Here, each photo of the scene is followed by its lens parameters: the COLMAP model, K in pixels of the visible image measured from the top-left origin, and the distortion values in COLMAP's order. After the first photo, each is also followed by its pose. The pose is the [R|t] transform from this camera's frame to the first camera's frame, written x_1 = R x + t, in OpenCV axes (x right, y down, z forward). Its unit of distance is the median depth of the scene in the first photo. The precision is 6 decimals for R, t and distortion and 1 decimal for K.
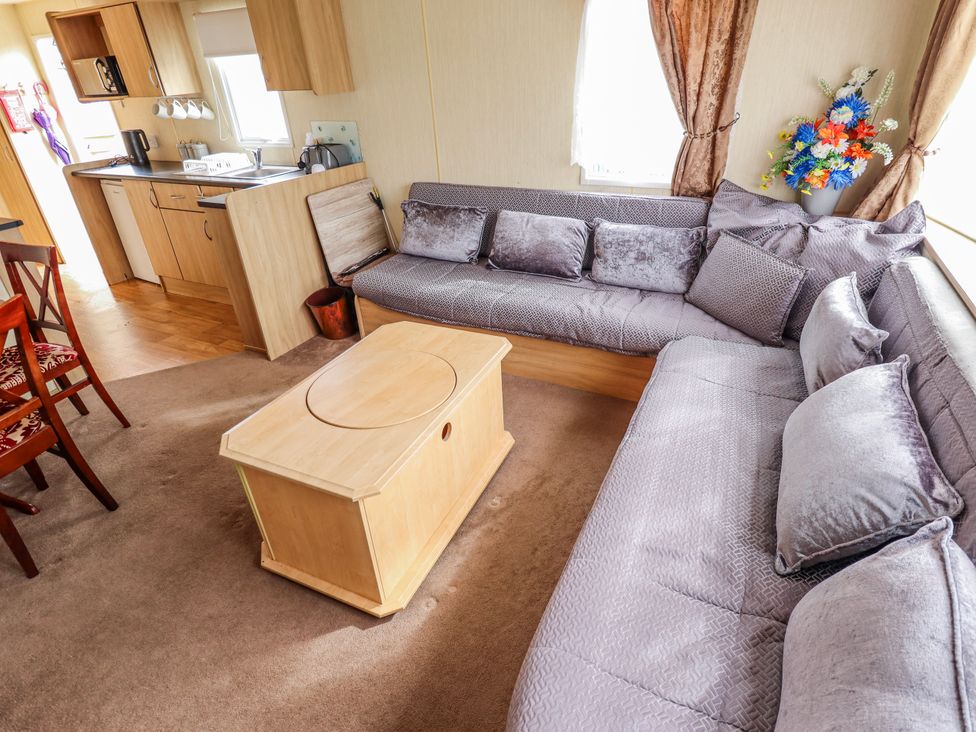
lens RADIAL K [[523.0, 0, 495.1], [0, 523.0, 367.5], [0, 0, 1]] dist [-0.004722, -0.006155]
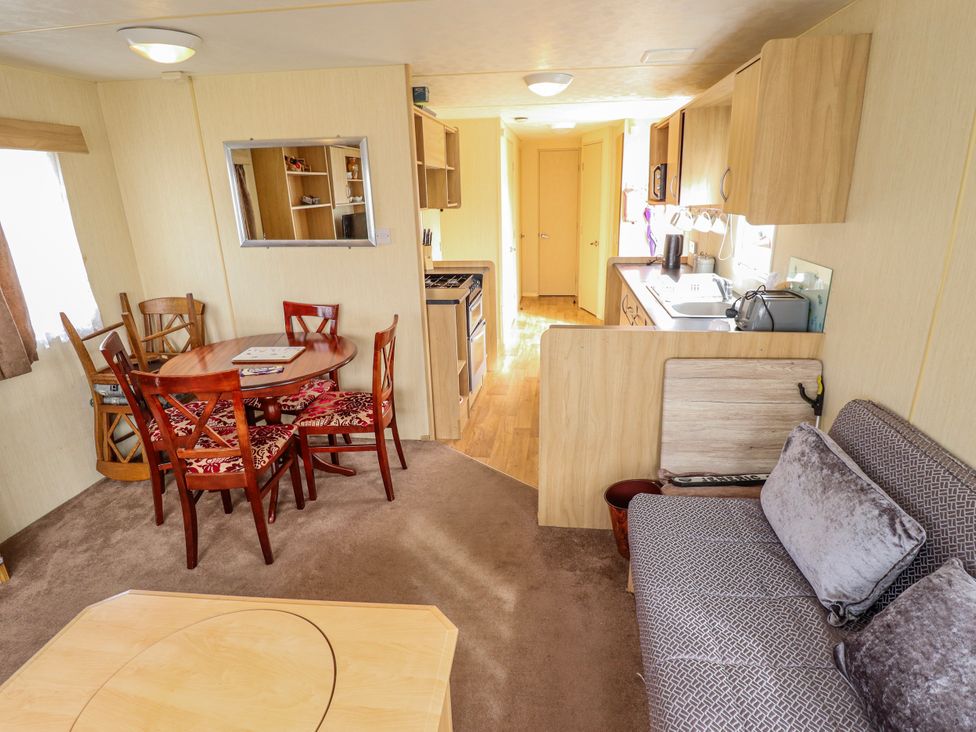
lens RADIAL K [[523.0, 0, 494.0], [0, 523.0, 367.8], [0, 0, 1]] dist [-0.004722, -0.006155]
pose [[0.336281, 0.334447, -0.880375, 0.169169], [-0.459494, 0.874264, 0.156610, -0.311998], [0.822058, 0.351863, 0.447675, 0.494312]]
